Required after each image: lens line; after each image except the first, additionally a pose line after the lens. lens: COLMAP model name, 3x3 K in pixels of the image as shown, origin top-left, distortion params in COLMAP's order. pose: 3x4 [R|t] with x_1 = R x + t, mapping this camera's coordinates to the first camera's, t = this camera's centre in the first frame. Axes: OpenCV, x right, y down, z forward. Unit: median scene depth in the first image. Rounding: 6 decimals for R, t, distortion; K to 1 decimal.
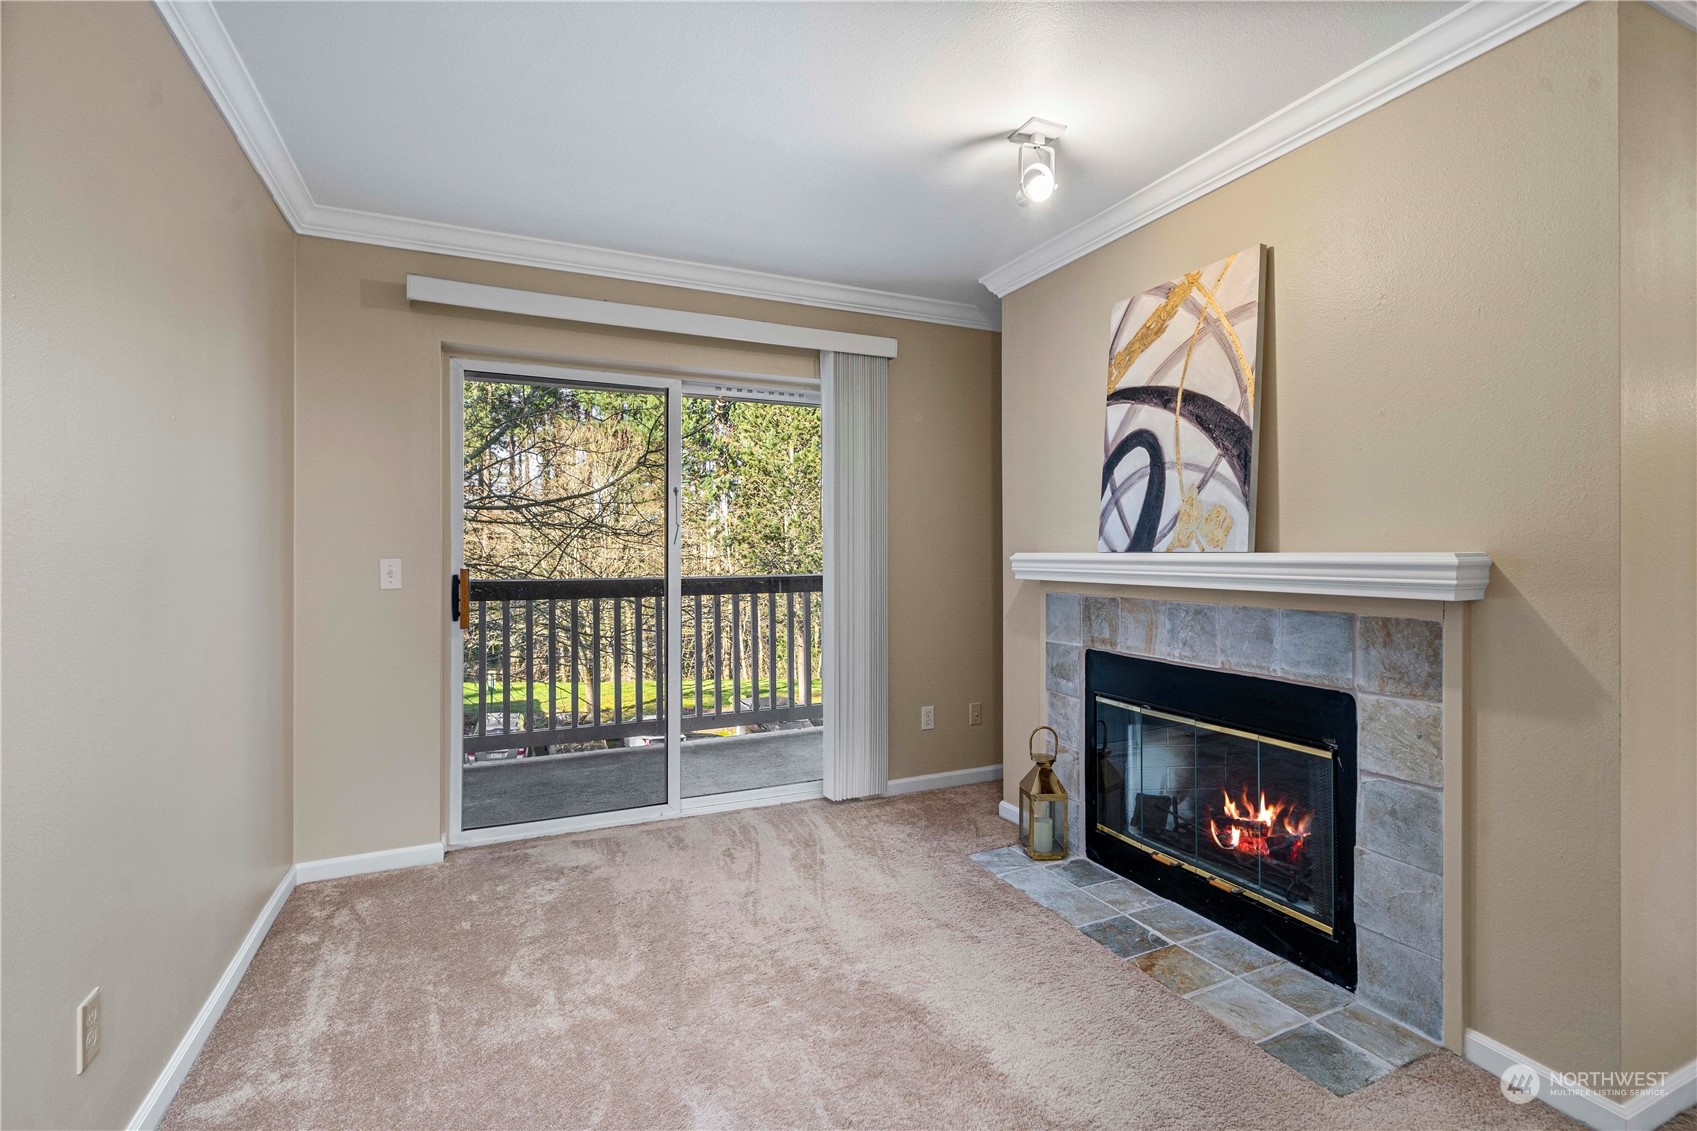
lens RADIAL K [[760.1, 0, 845.7], [0, 760.1, 555.8], [0, 0, 1]] dist [-0.001897, 0.000902]
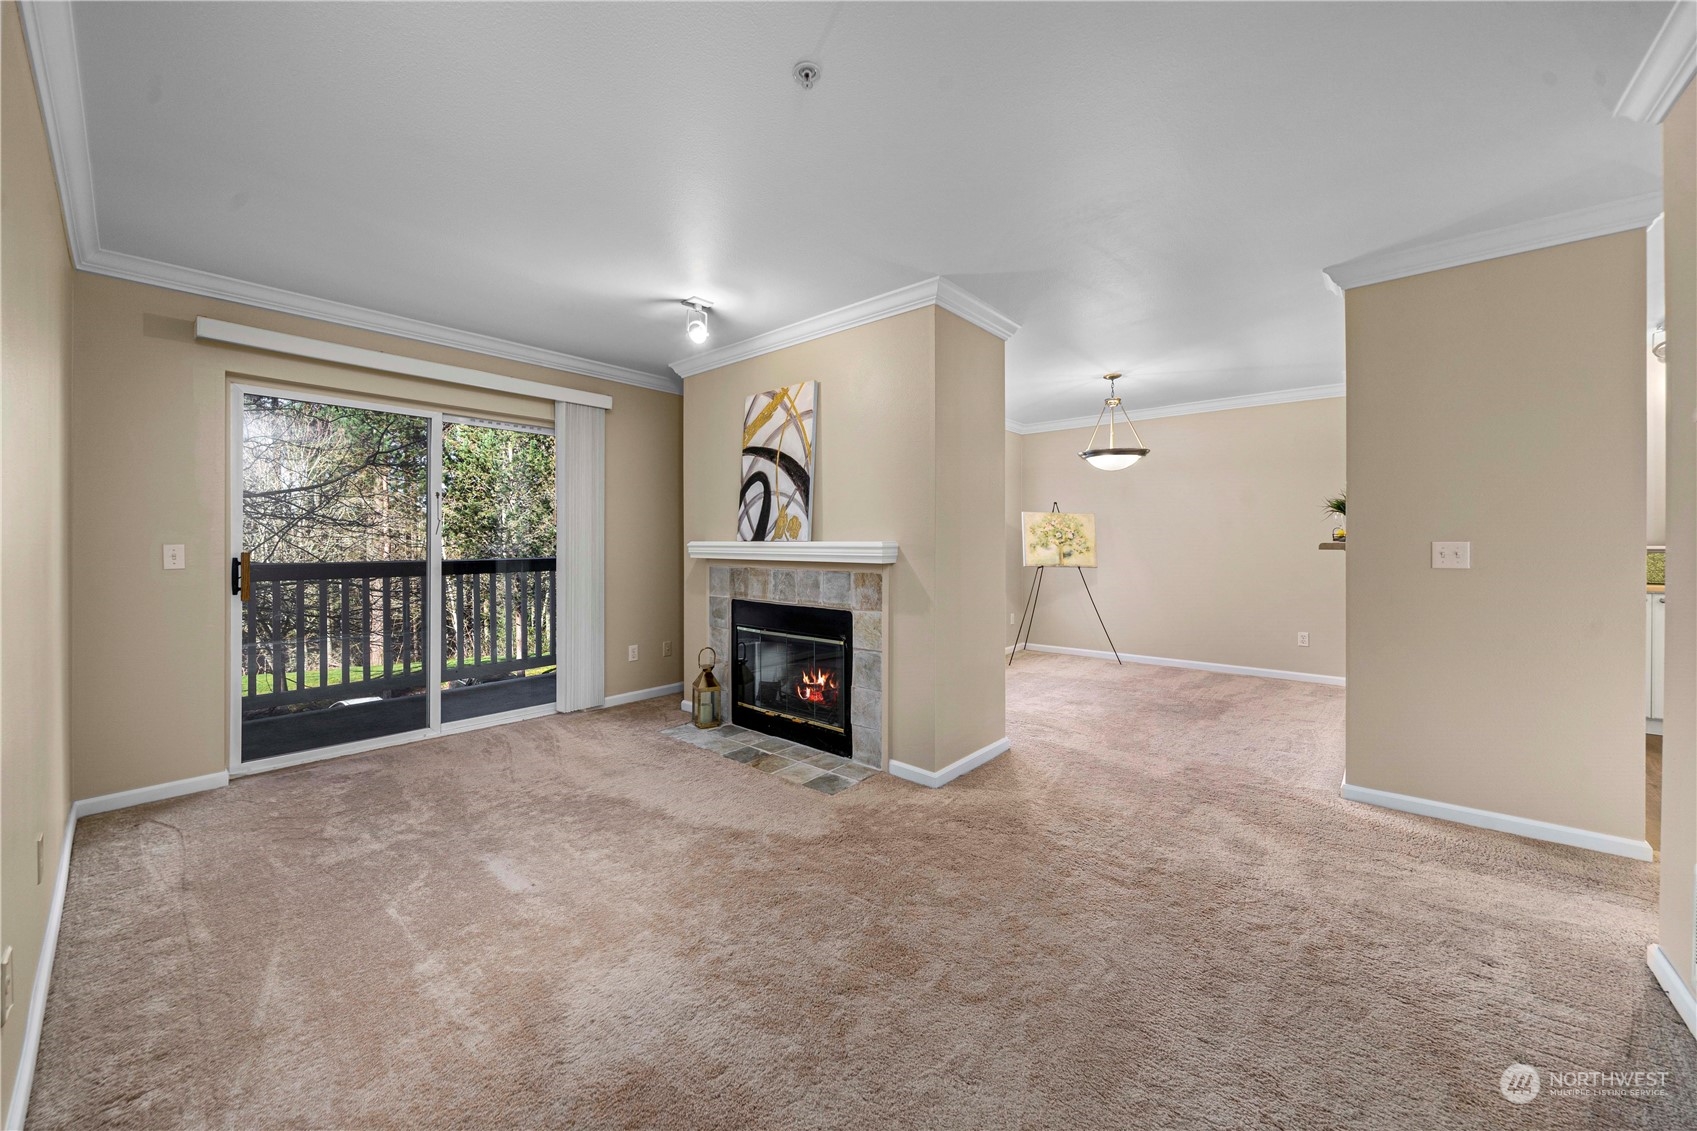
lens RADIAL K [[625.5, 0, 845.8], [0, 625.5, 544.9], [0, 0, 1]] dist [-0.010458, -0.000145]
pose [[0.909904, 0.002031, 0.414814, -0.032280], [-0.001520, 0.999998, -0.001560, 0.006328], [-0.414816, 0.000789, 0.909905, -0.430645]]
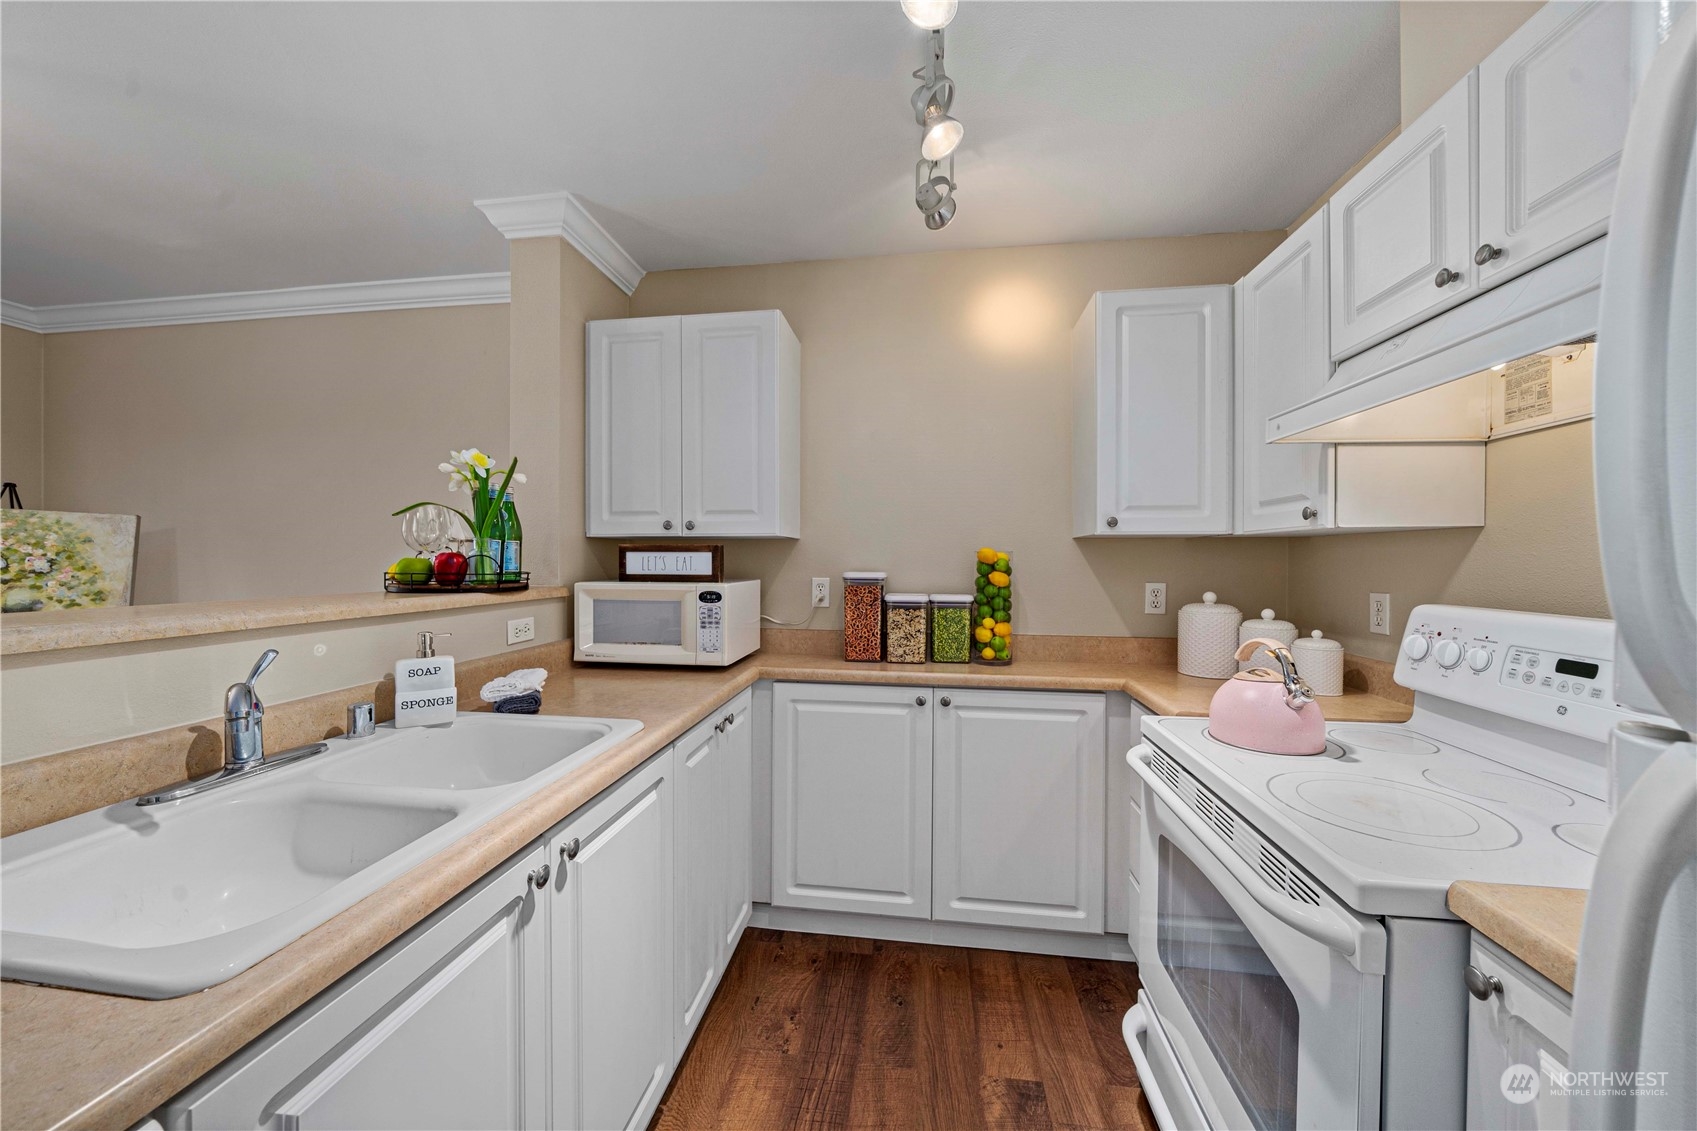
lens RADIAL K [[586.5, 0, 823.1], [0, 586.5, 572.0], [0, 0, 1]] dist [-0.010039, 0.000735]
pose [[0.551822, -0.011096, 0.833888, 0.828318], [-0.001473, 0.999897, 0.014280, -0.015179], [-0.833960, -0.009108, 0.551749, -0.272849]]
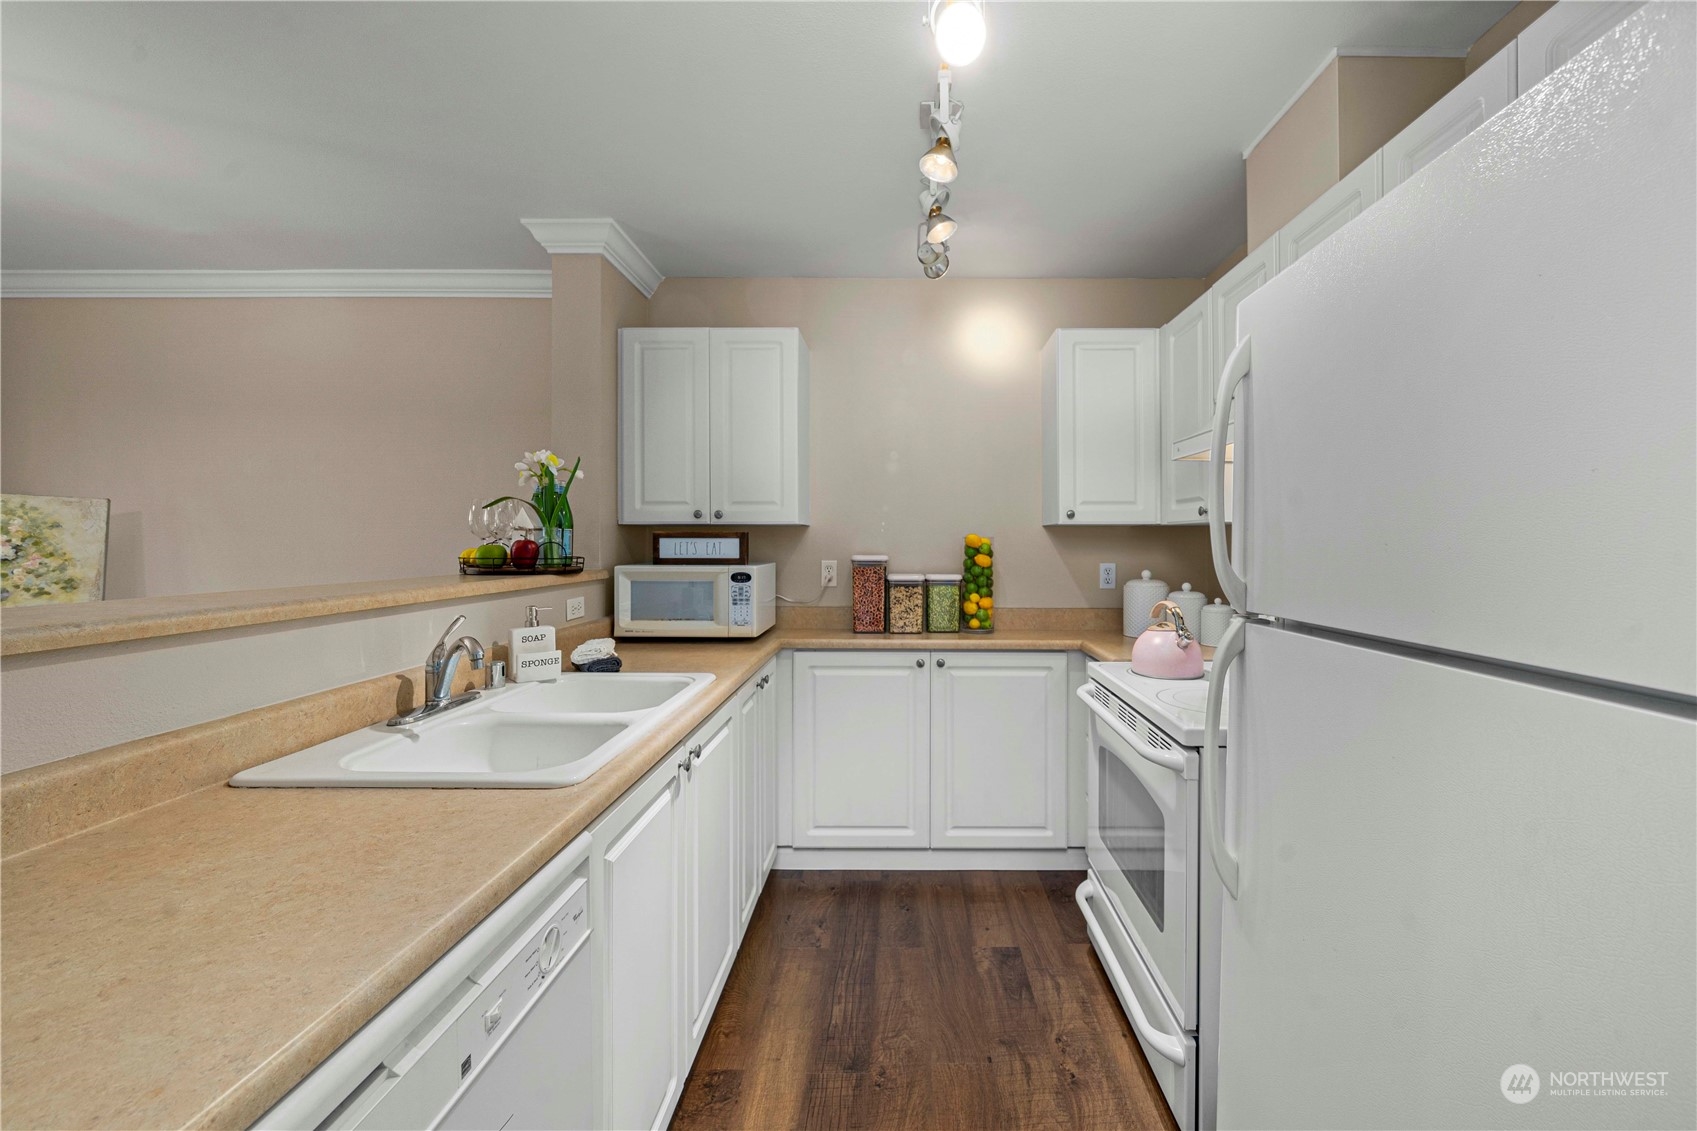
lens RADIAL K [[644.0, 0, 882.3], [0, 644.0, 554.3], [0, 0, 1]] dist [-0.005785, -0.000852]
pose [[0.426839, -0.012257, 0.904244, 0.720269], [0.000994, 0.999914, 0.013084, -0.016894], [-0.904327, -0.004686, 0.426815, -0.301636]]
